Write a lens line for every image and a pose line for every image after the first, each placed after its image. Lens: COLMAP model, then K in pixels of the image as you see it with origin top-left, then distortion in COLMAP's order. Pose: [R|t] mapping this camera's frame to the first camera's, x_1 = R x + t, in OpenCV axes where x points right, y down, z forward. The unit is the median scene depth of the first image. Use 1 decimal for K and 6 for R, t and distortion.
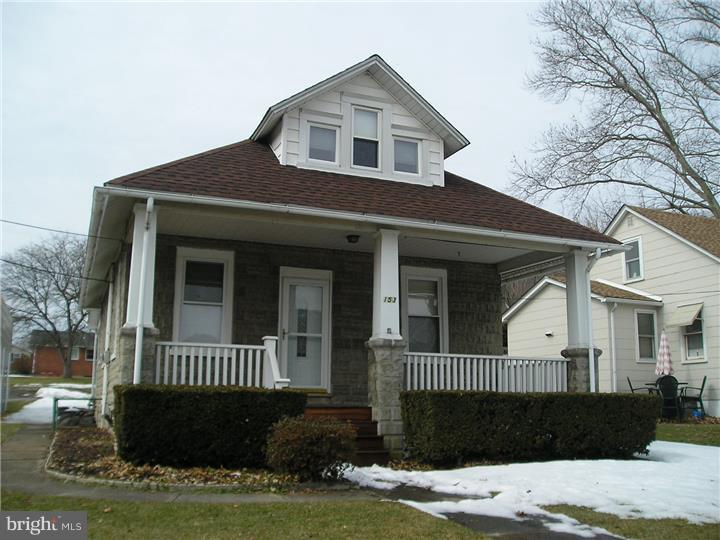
lens RADIAL K [[742.3, 0, 360.0], [0, 742.3, 270.0], [0, 0, 1]] dist [-0.128159, 0.092706]
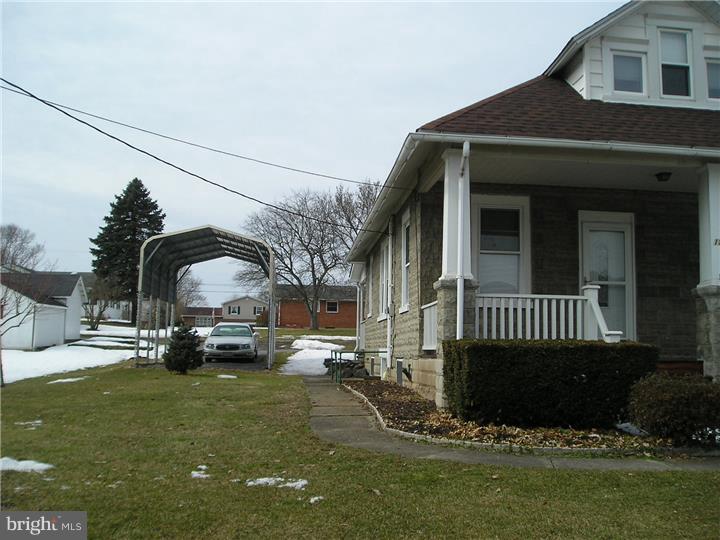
lens RADIAL K [[742.3, 0, 360.0], [0, 742.3, 270.0], [0, 0, 1]] dist [-0.128159, 0.092706]
pose [[0.957214, -0.022905, -0.288474, -0.113577], [0.042465, 0.997189, 0.061731, 0.001227], [0.286249, -0.071340, 0.955496, 0.035349]]
